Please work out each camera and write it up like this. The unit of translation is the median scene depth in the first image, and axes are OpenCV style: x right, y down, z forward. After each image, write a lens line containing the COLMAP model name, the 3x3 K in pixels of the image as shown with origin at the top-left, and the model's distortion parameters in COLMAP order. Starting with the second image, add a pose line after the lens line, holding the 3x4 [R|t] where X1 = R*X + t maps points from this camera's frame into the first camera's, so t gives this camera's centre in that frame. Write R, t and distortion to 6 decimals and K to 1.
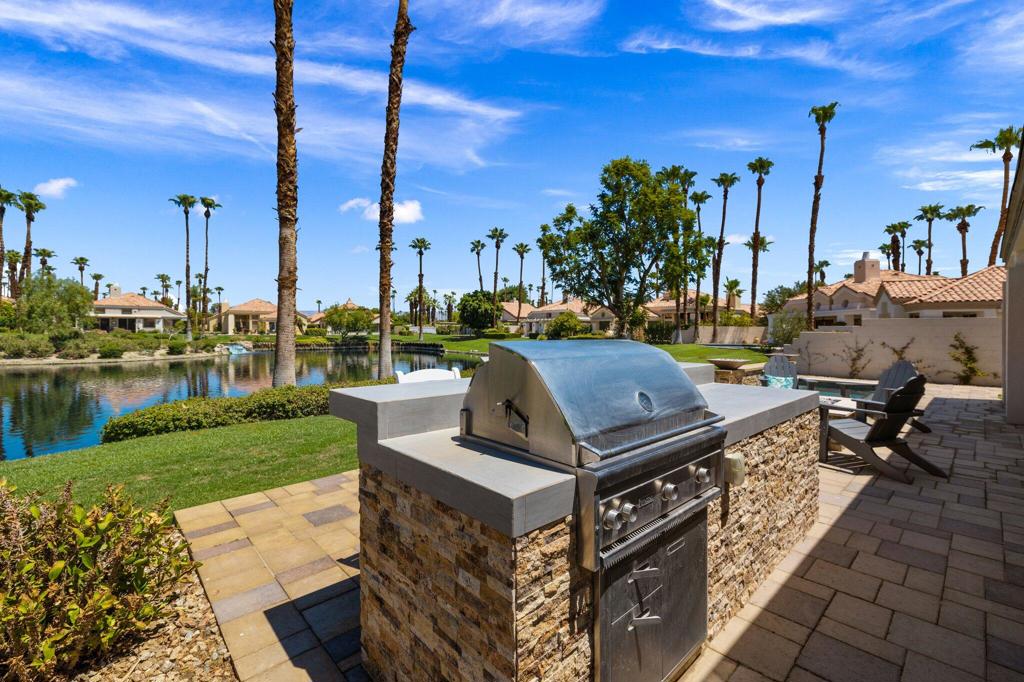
lens RADIAL K [[436.4, 0, 510.9], [0, 436.4, 327.8], [0, 0, 1]] dist [0.000405, -0.000020]
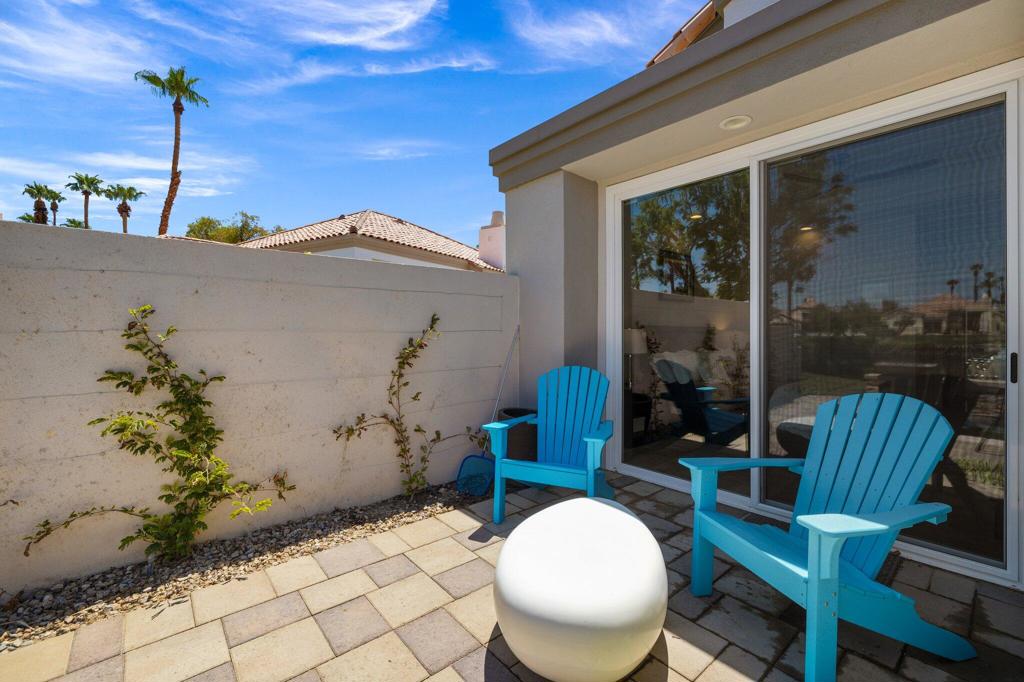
lens RADIAL K [[431.3, 0, 514.2], [0, 431.3, 335.9], [0, 0, 1]] dist [-0.001232, -0.000832]
pose [[0.029898, -0.016220, 0.999421, 0.181271], [-0.008432, 0.999829, 0.016478, 0.004125], [-0.999517, -0.008920, 0.029756, 0.179447]]
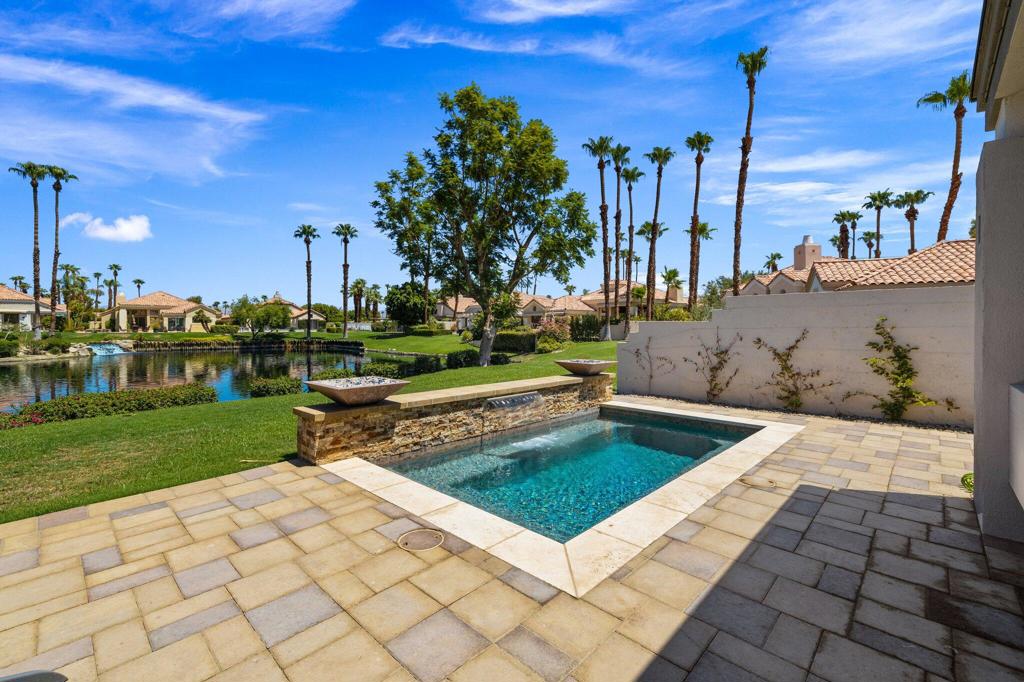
lens RADIAL K [[438.9, 0, 513.9], [0, 438.9, 330.3], [0, 0, 1]] dist [0.001906, 0.000123]
pose [[0.997828, -0.003346, 0.065791, 0.121915], [0.002520, 0.999917, 0.012627, 0.003738], [-0.065828, -0.012434, 0.997754, 0.112010]]
